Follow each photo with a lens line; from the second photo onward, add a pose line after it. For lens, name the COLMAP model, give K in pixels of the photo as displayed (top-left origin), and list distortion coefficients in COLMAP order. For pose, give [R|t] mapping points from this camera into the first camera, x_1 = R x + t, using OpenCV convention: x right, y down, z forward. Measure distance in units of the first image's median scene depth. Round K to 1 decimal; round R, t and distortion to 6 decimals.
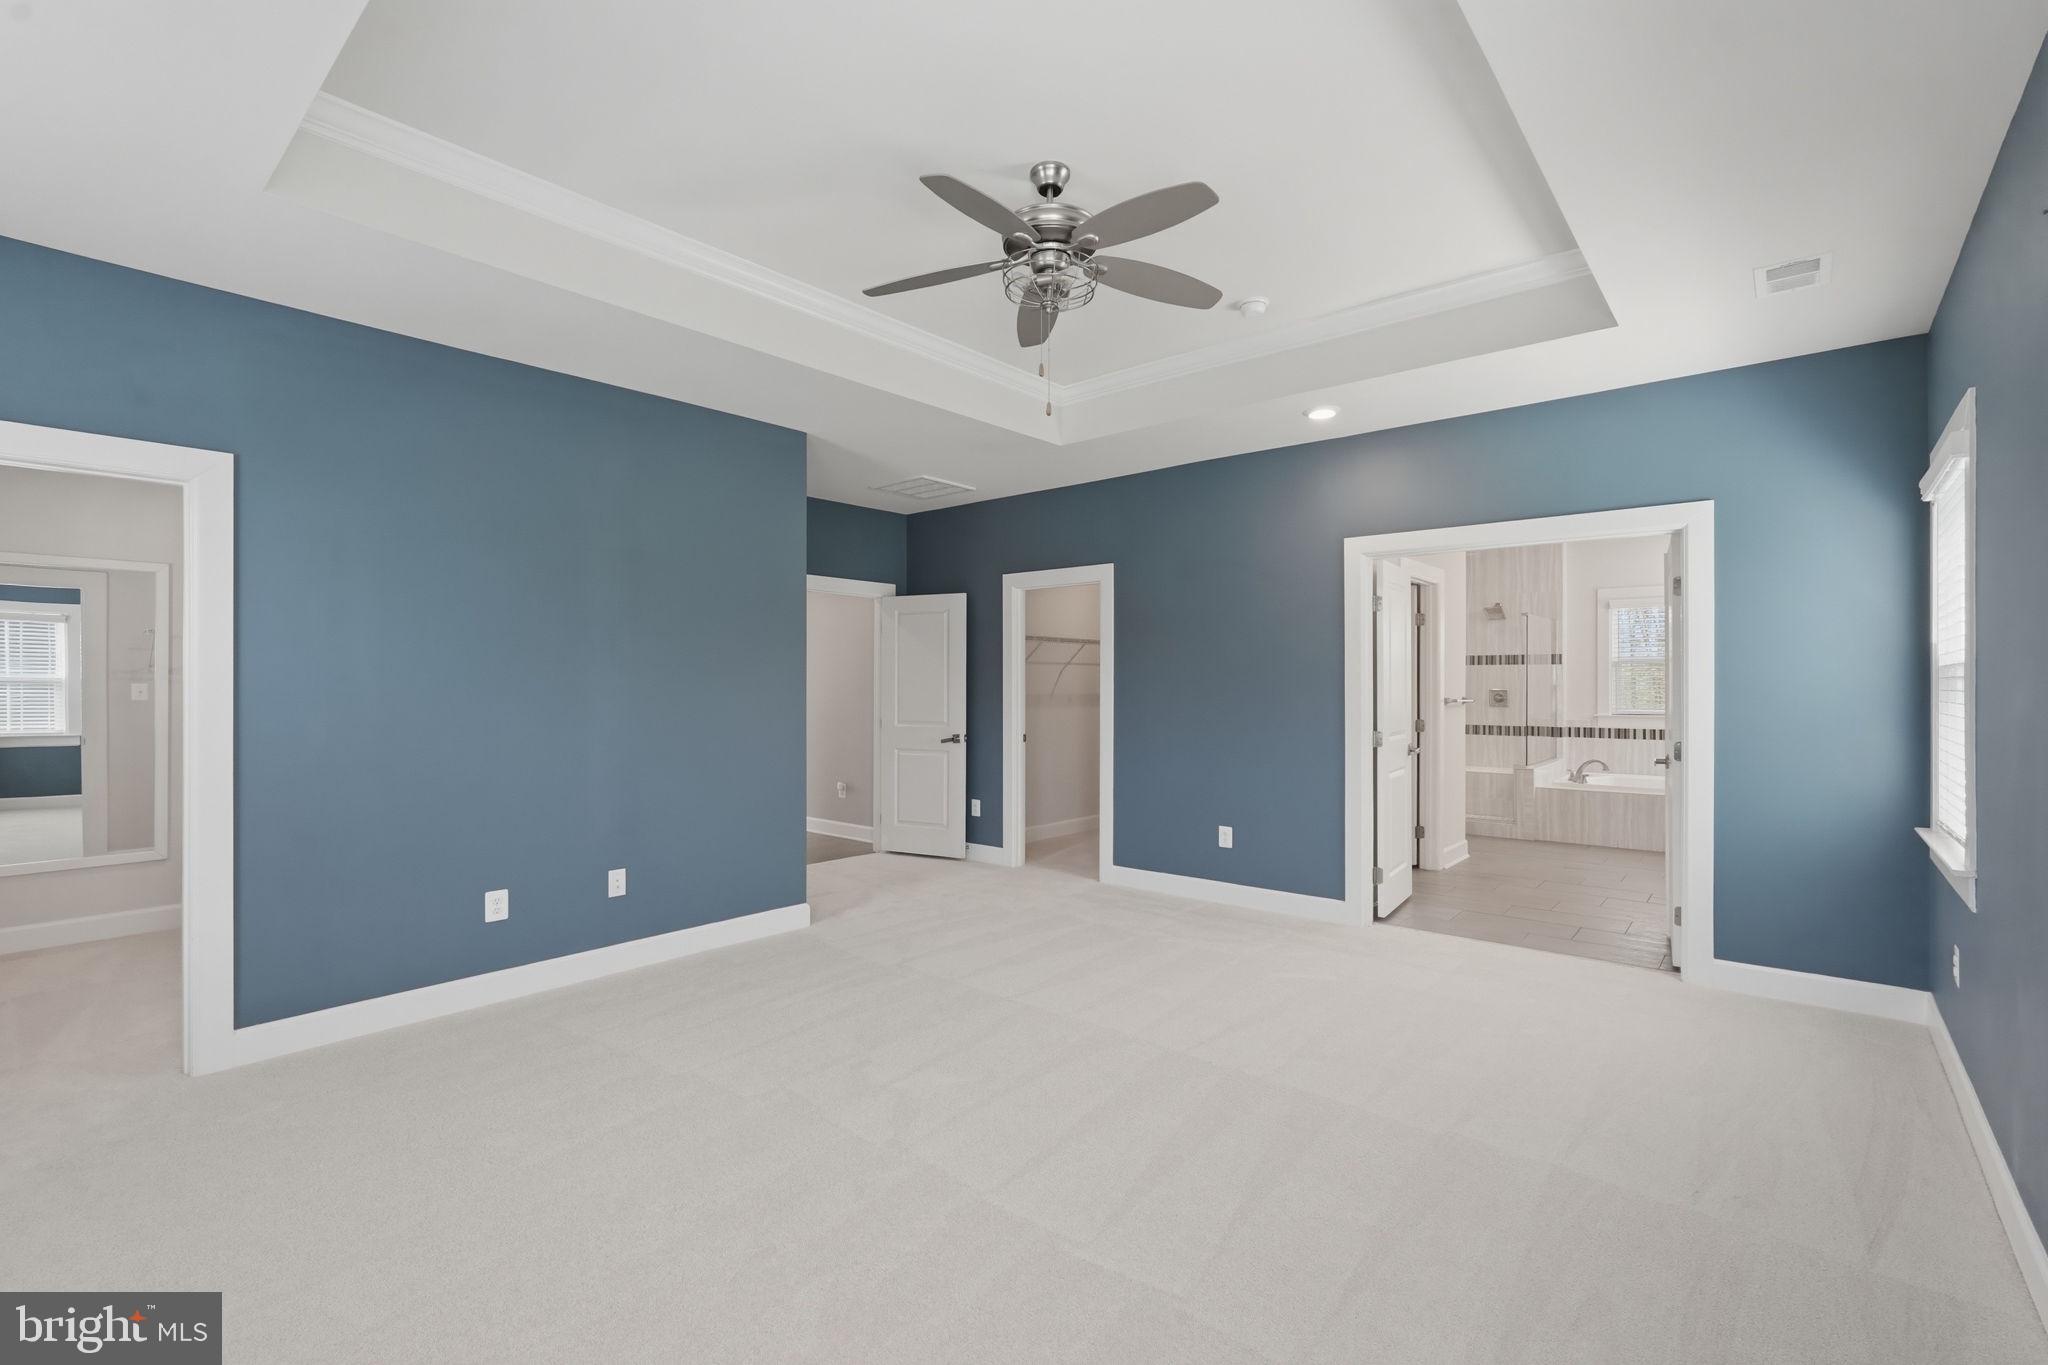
lens RADIAL K [[895.2, 0, 1011.6], [0, 895.2, 677.2], [0, 0, 1]] dist [-0.010820, 0.002441]
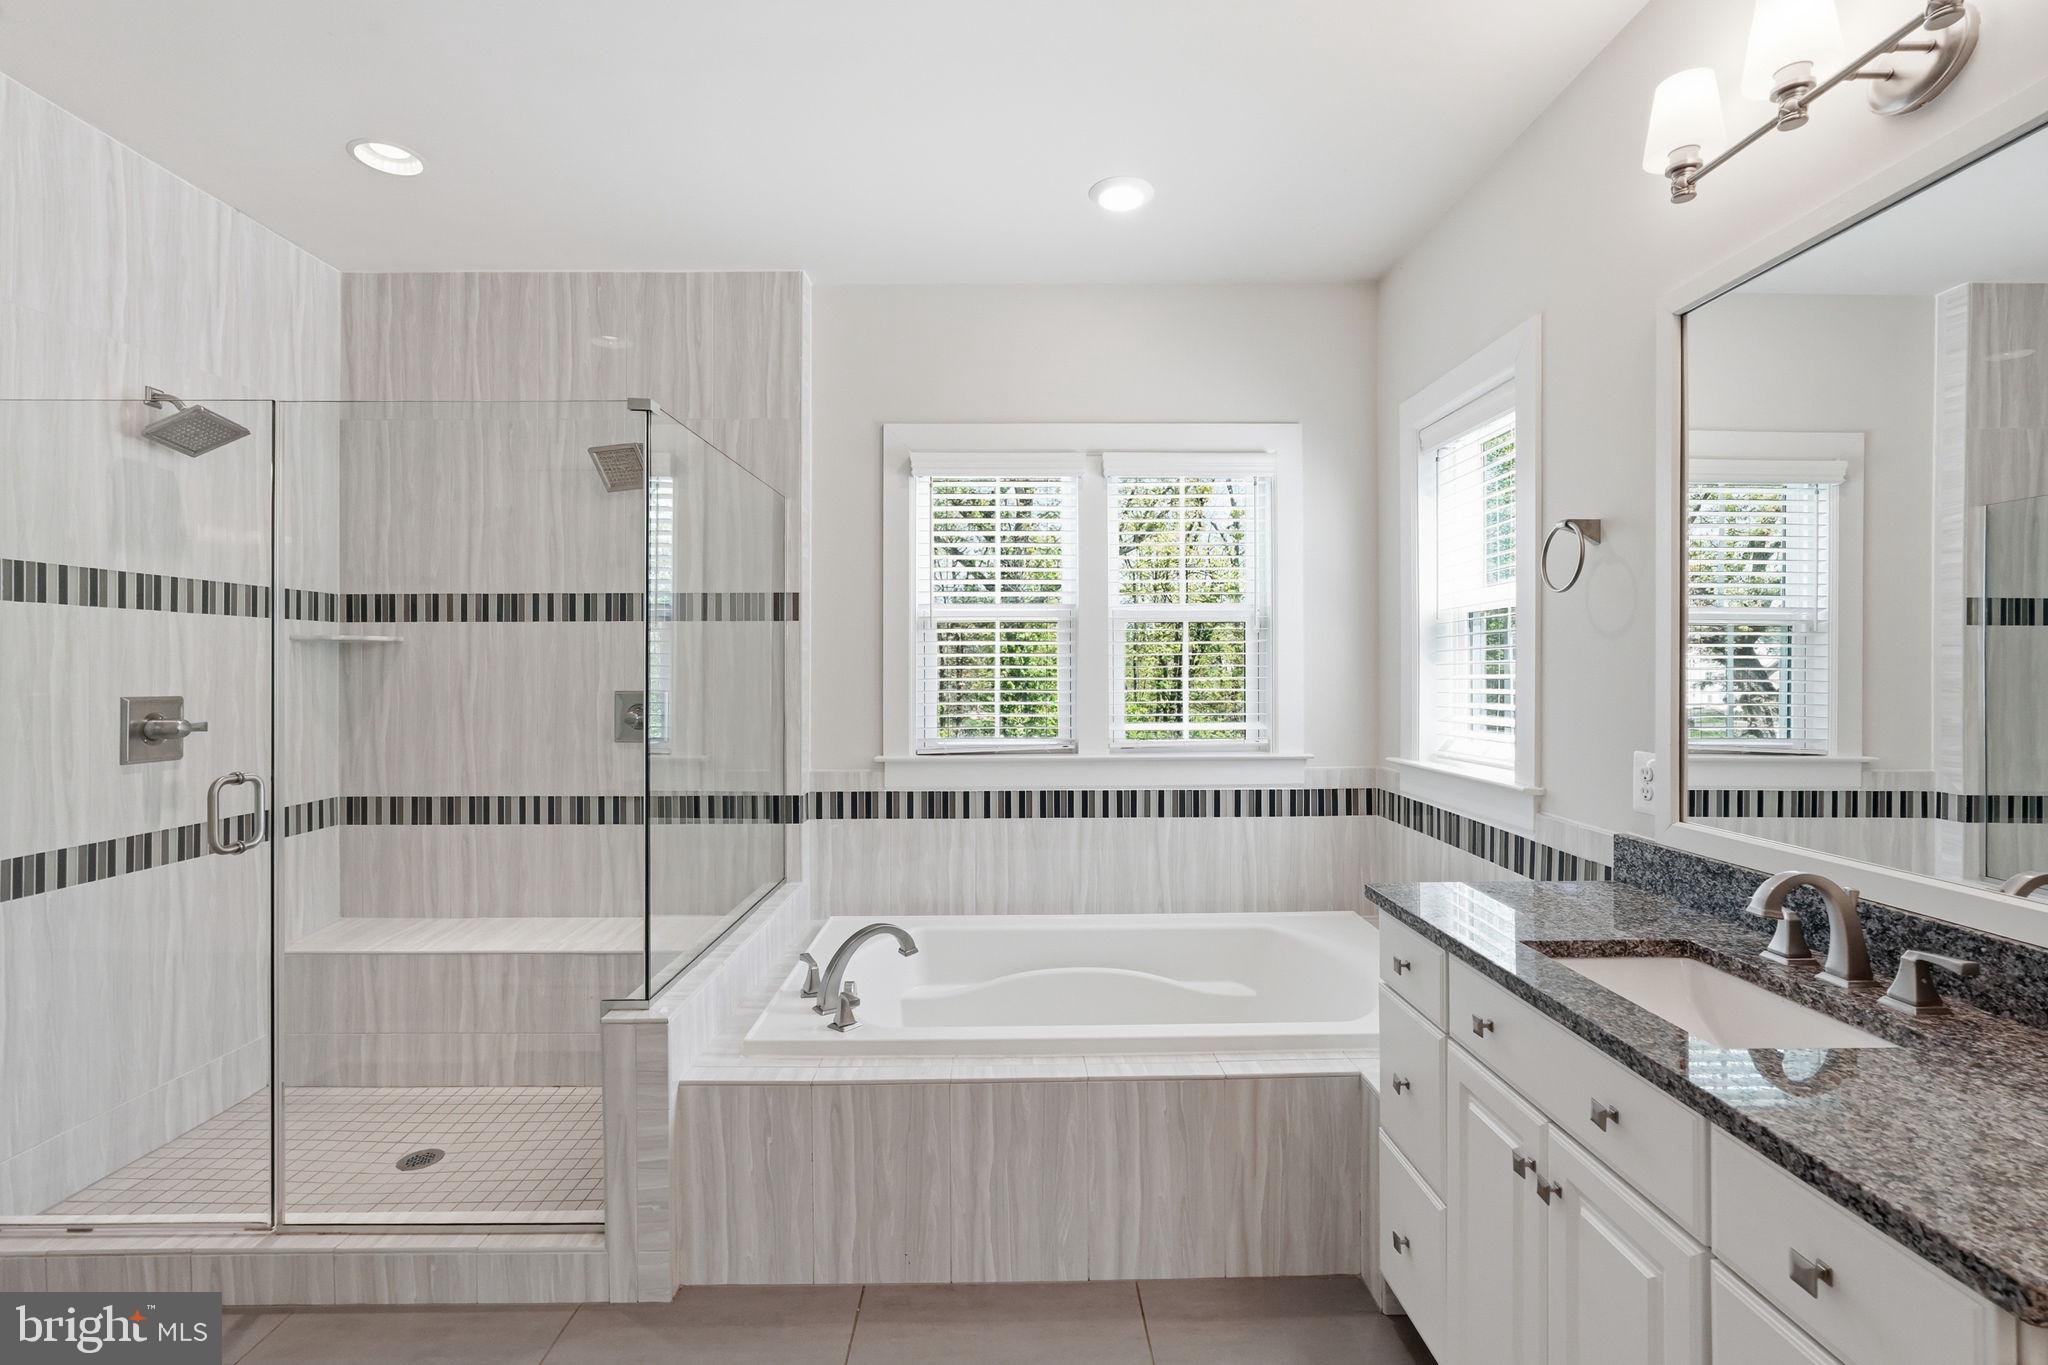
lens RADIAL K [[895.2, 0, 1039.8], [0, 895.2, 671.1], [0, 0, 1]] dist [-0.010820, 0.002441]
pose [[0.725291, -0.002901, 0.688437, 0.440662], [-0.001571, 0.999982, 0.005869, 0.003514], [-0.688441, -0.005338, 0.725273, 0.673802]]
